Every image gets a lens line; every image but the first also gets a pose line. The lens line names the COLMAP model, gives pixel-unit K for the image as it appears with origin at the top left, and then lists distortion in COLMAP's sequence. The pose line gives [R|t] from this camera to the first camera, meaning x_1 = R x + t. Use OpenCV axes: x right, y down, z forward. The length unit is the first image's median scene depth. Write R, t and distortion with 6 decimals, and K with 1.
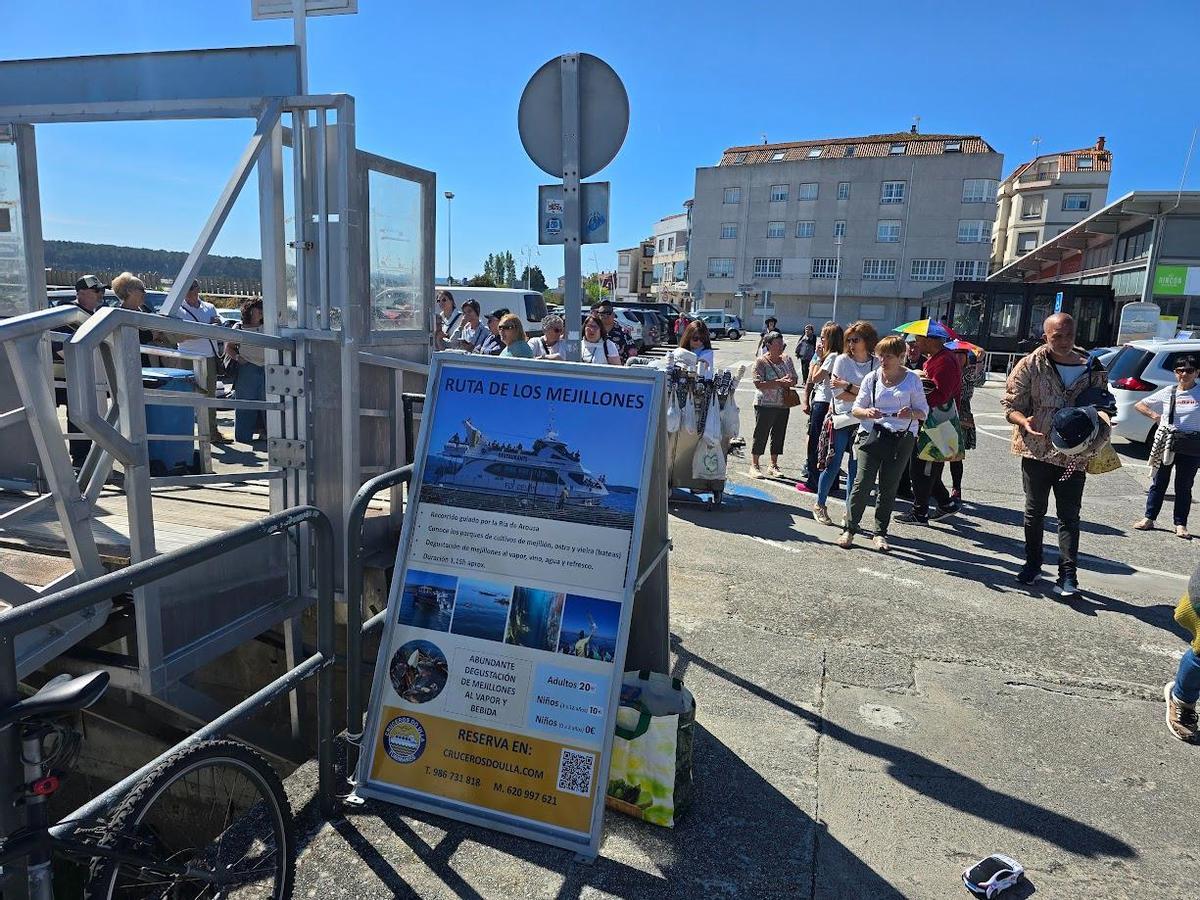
lens RADIAL K [[806.8, 0, 602.2], [0, 806.8, 451.6], [0, 0, 1]] dist [-0.003614, -0.006162]
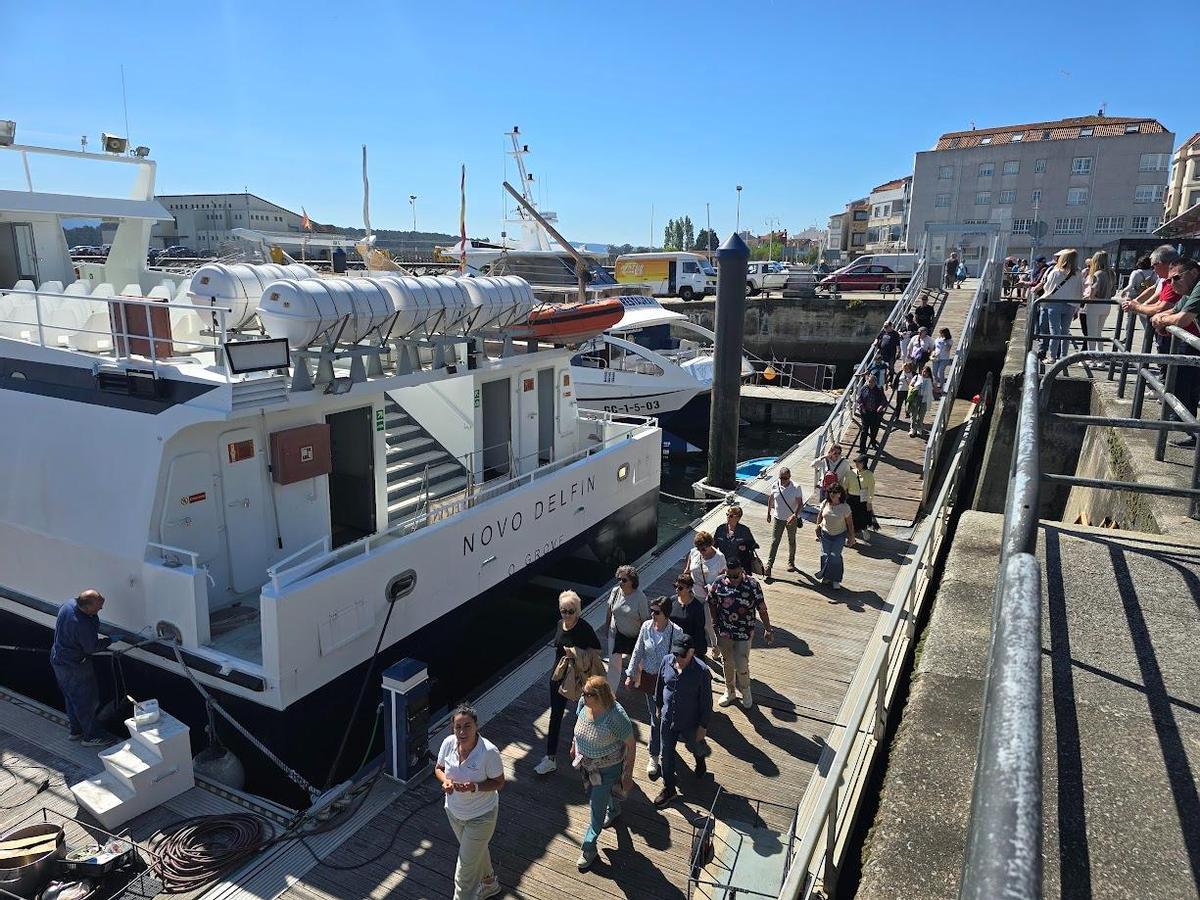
lens RADIAL K [[806.8, 0, 596.0], [0, 806.8, 448.3], [0, 0, 1]] dist [-0.003614, -0.006162]
pose [[0.983818, 0.008147, -0.178984, -0.163755], [-0.000788, 0.999153, 0.041150, 0.075940], [0.179168, -0.040343, 0.982991, -0.408464]]
